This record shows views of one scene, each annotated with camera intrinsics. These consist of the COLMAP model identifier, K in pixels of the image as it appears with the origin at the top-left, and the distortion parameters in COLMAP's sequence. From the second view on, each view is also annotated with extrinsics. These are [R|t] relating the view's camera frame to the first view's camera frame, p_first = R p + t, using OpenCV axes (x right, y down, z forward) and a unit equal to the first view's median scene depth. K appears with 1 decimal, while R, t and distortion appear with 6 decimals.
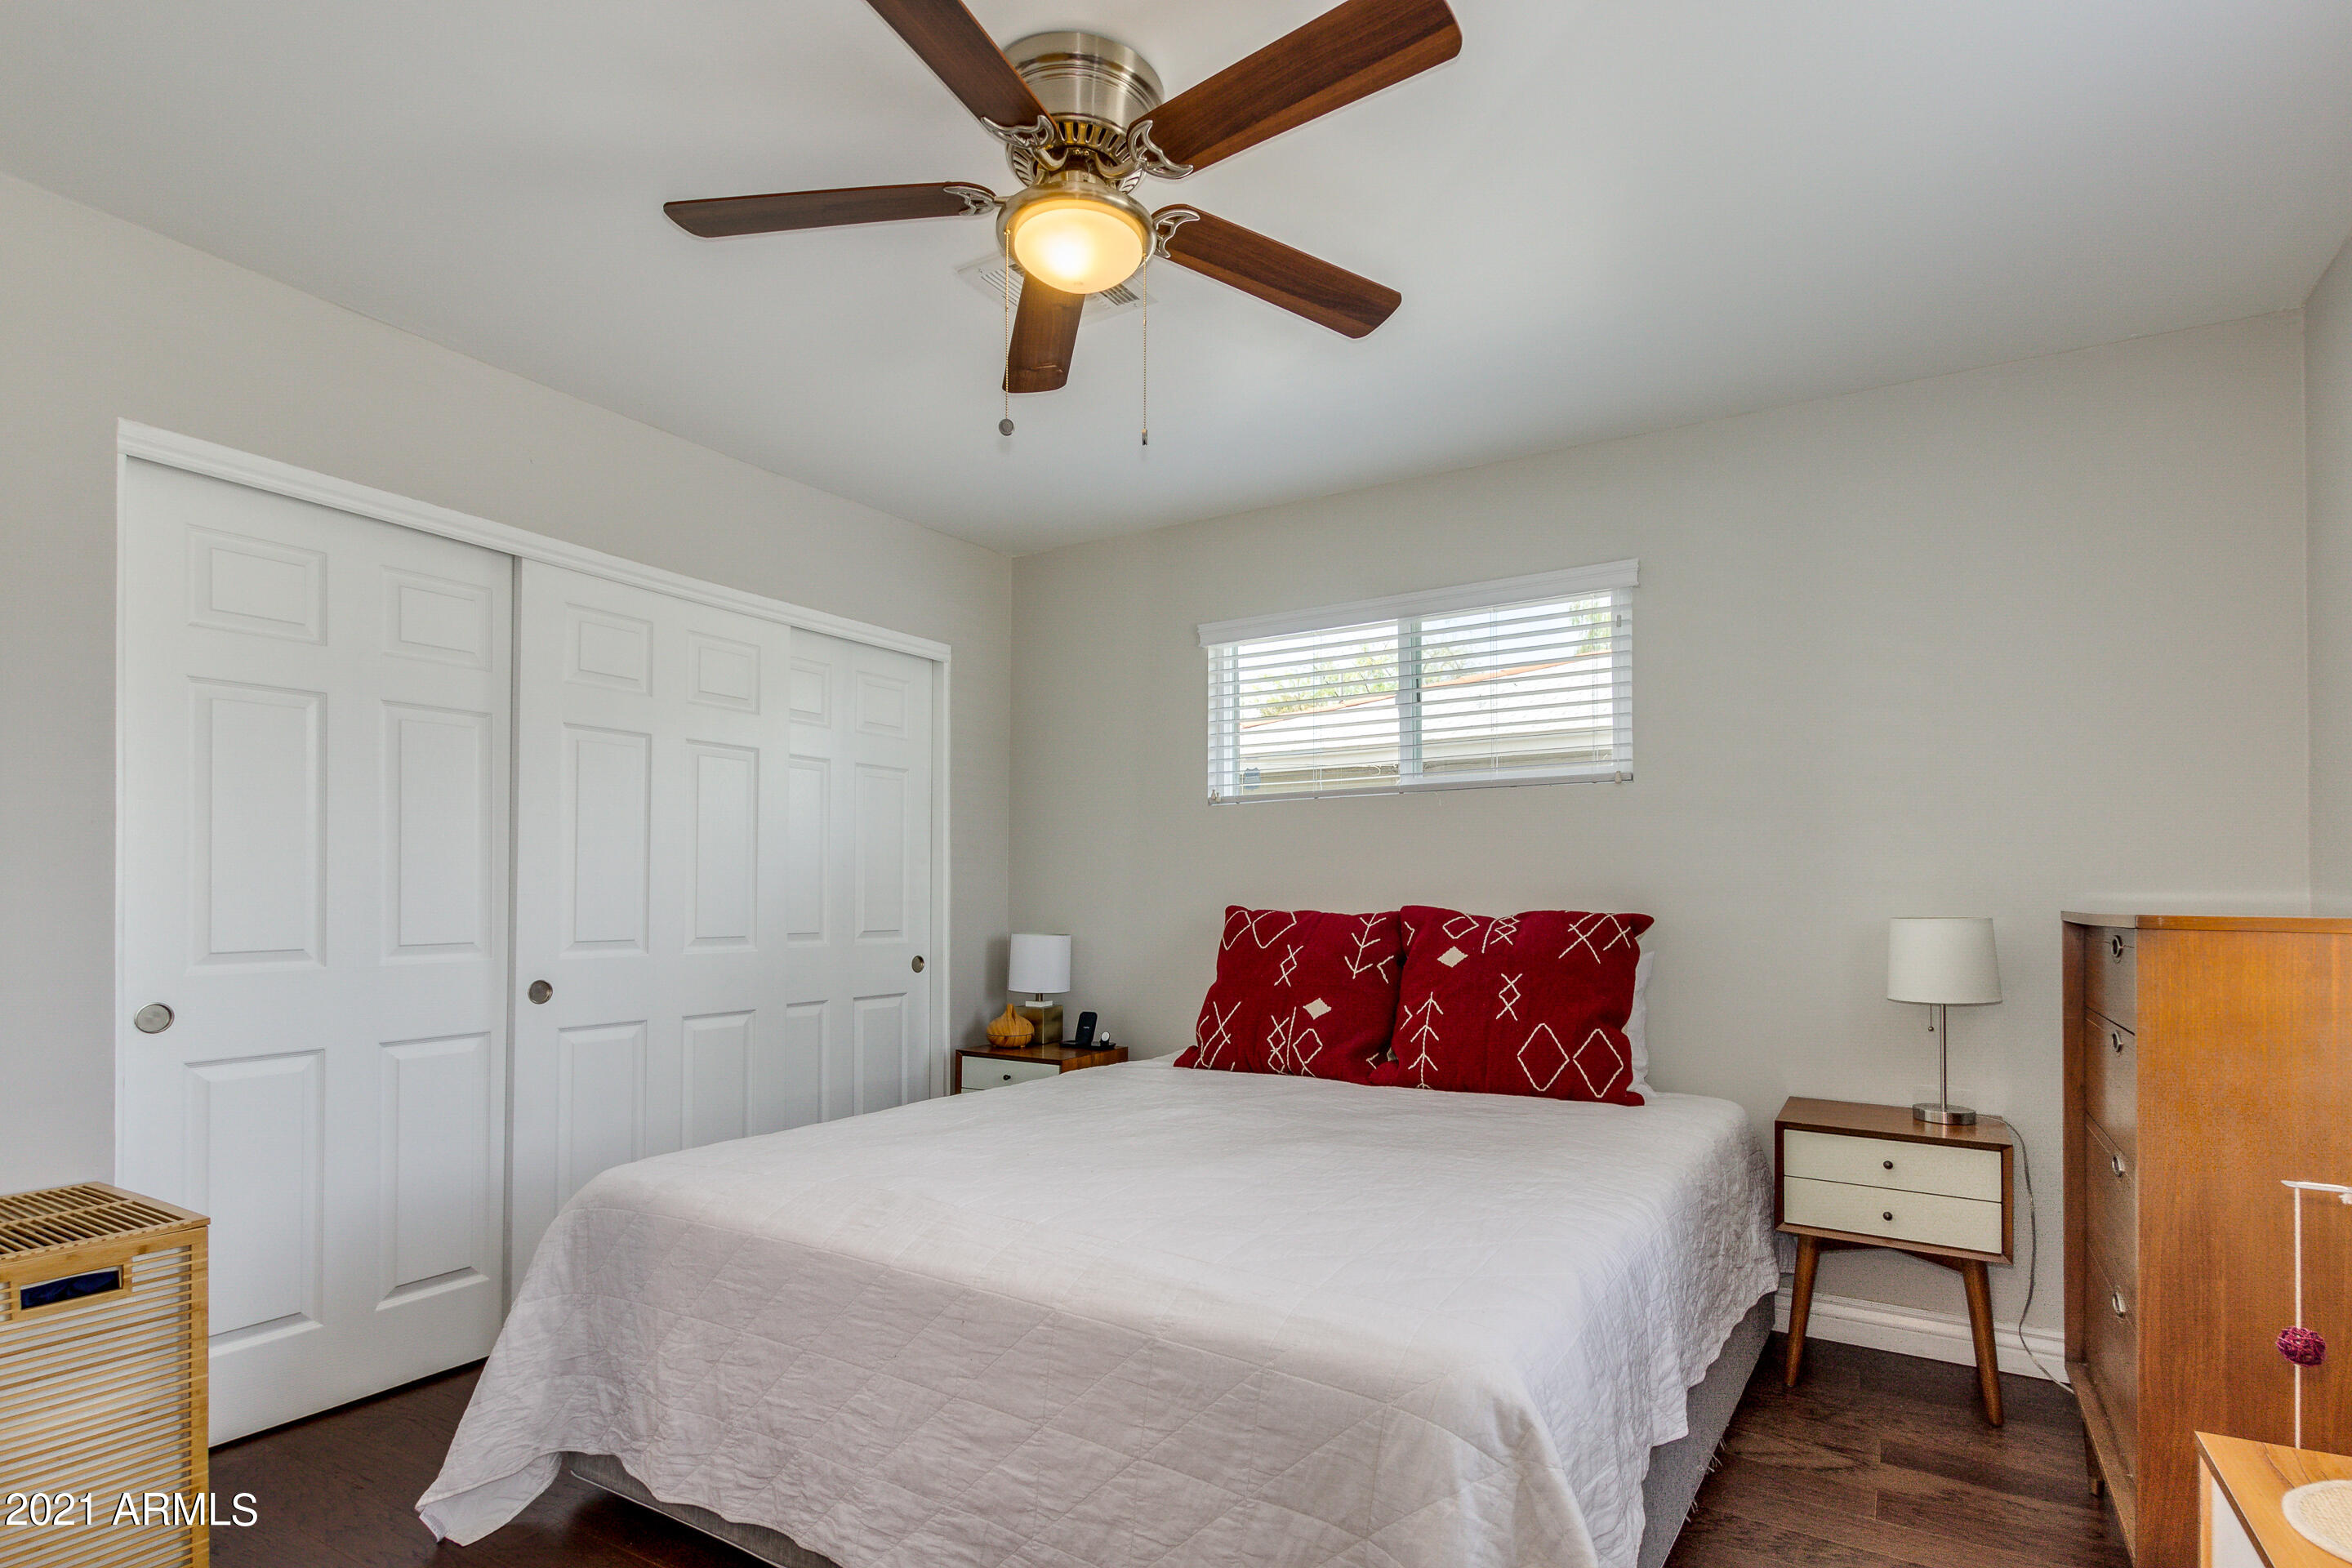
lens RADIAL K [[1200.8, 0, 1219.6], [0, 1200.8, 891.1], [0, 0, 1]] dist [0.018277, 0.000433]
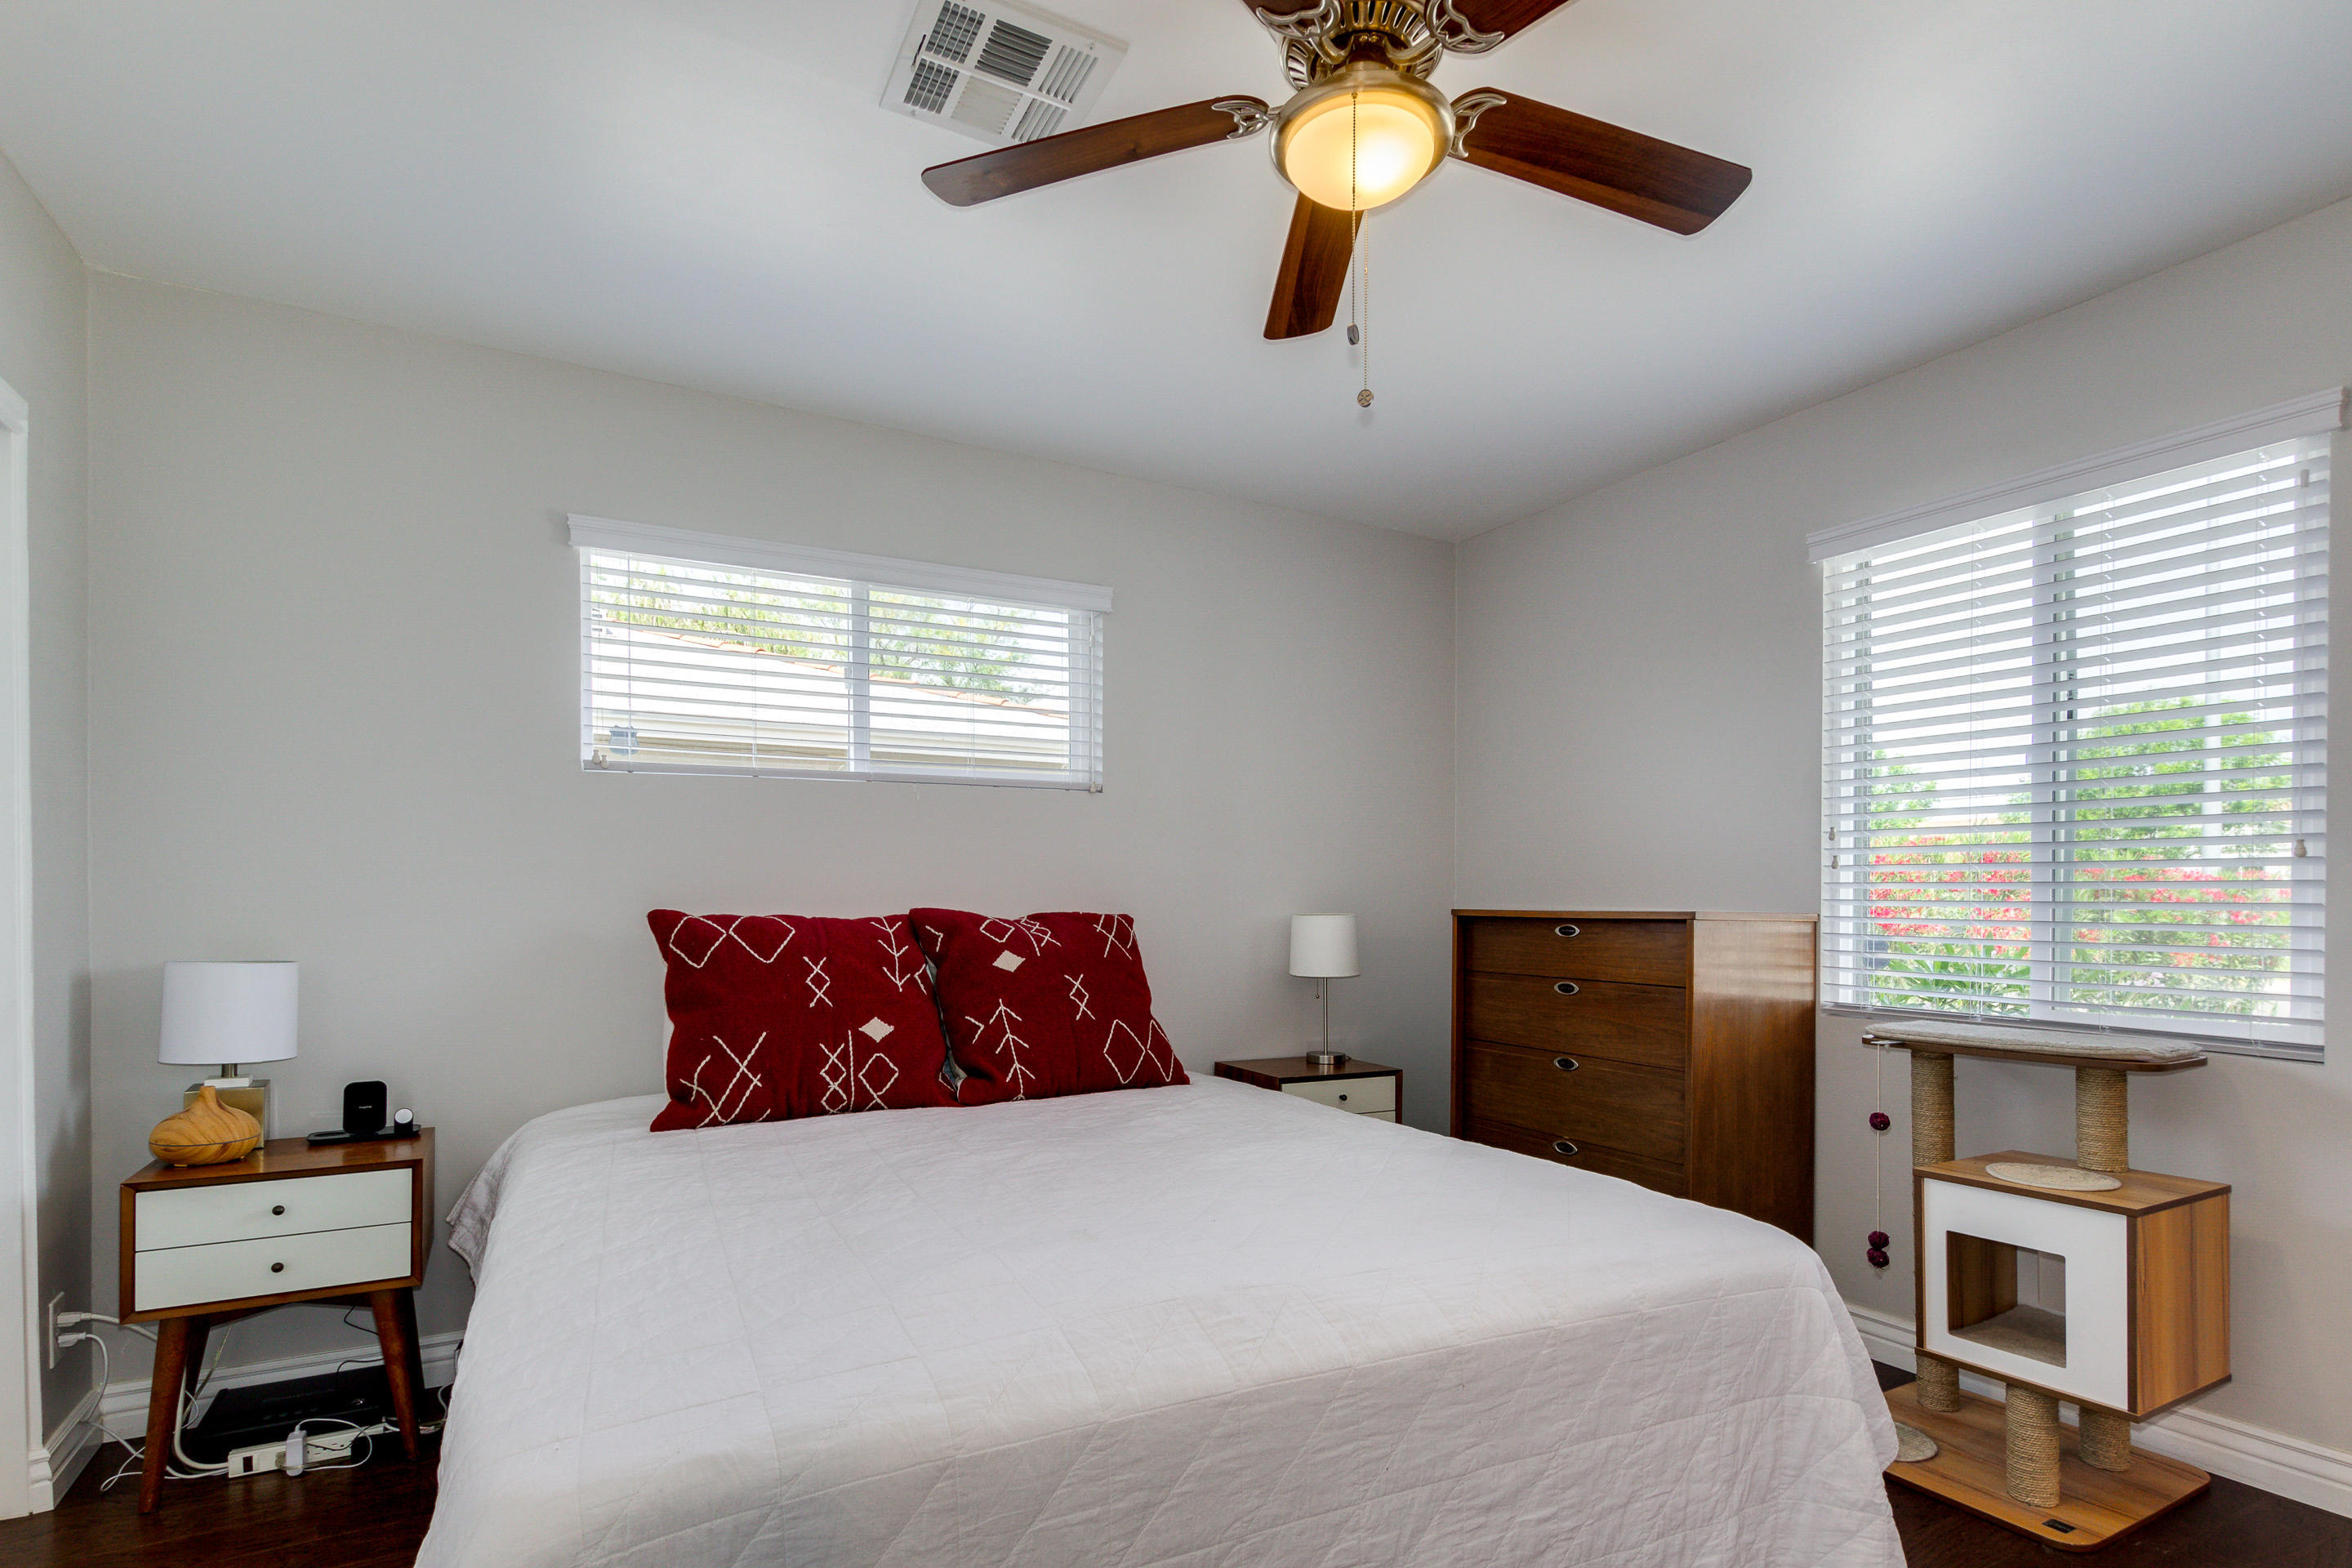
lens RADIAL K [[1200.8, 0, 1219.6], [0, 1200.8, 891.1], [0, 0, 1]] dist [0.018277, 0.000433]
pose [[0.489237, 0.004230, 0.872141, -0.582771], [-0.006268, 0.999979, -0.001334, -0.000938], [-0.872128, -0.004814, 0.489254, 0.395920]]
